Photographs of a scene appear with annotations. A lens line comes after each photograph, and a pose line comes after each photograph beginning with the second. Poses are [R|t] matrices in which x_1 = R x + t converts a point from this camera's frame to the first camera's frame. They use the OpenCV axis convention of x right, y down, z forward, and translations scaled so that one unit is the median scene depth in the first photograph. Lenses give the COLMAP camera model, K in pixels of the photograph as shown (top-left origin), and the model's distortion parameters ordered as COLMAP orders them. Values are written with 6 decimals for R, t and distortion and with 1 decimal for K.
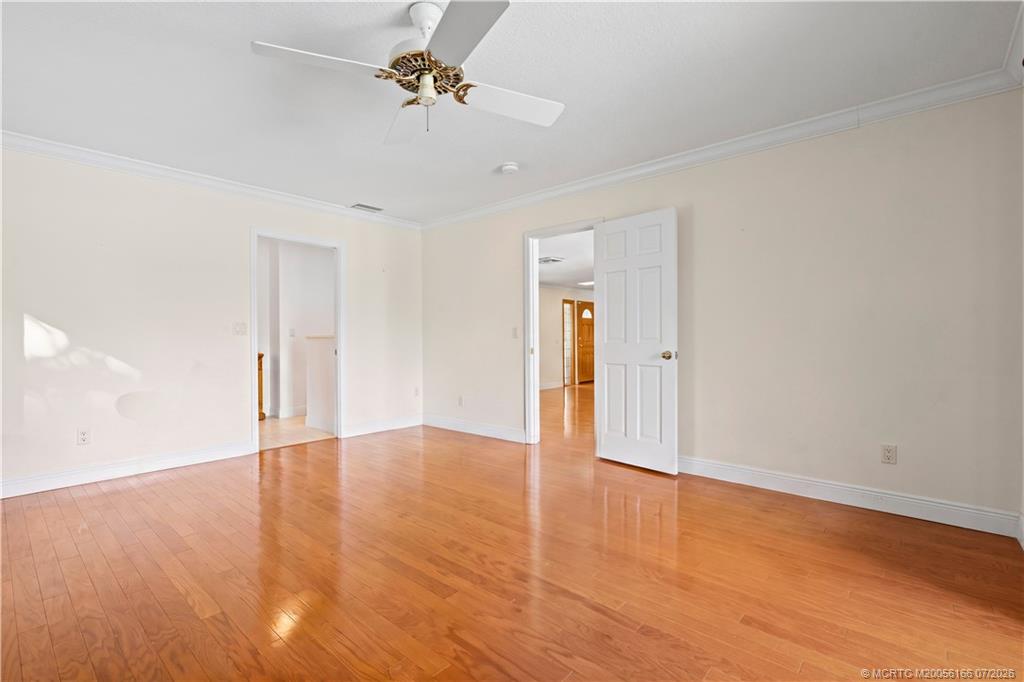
lens RADIAL K [[462.4, 0, 512.0], [0, 462.4, 341.0], [0, 0, 1]] dist [-0.003876, 0.000714]
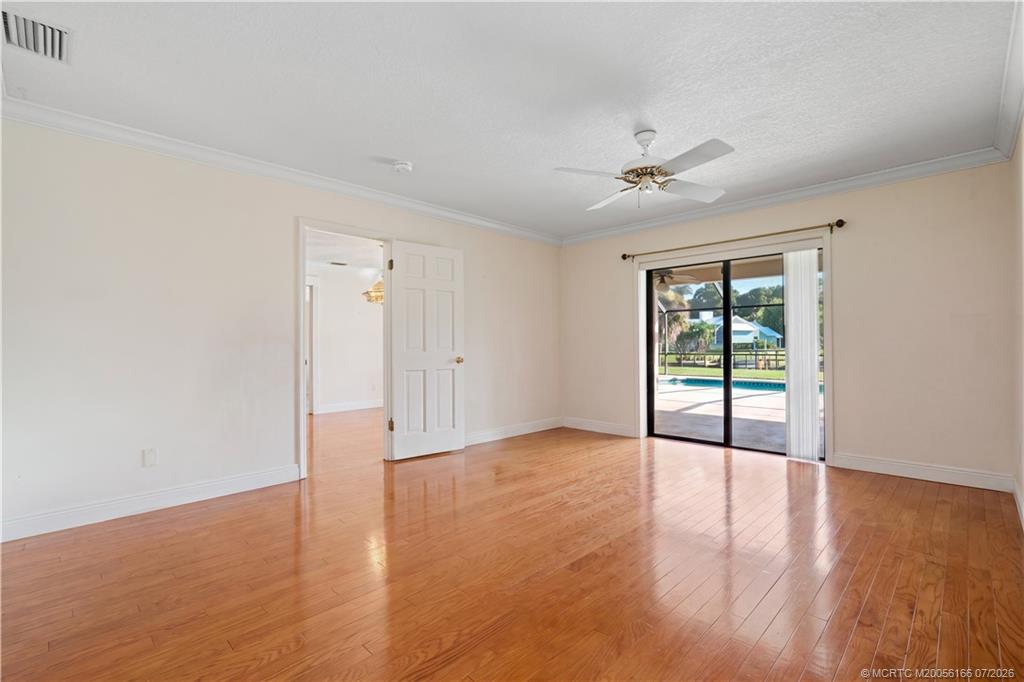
lens RADIAL K [[462.4, 0, 512.0], [0, 462.4, 341.0], [0, 0, 1]] dist [-0.003876, 0.000714]
pose [[0.060959, 0.006768, 0.998117, -0.925423], [0.010014, 0.999923, -0.007392, -0.011273], [-0.998090, 0.010446, 0.060887, 0.726301]]
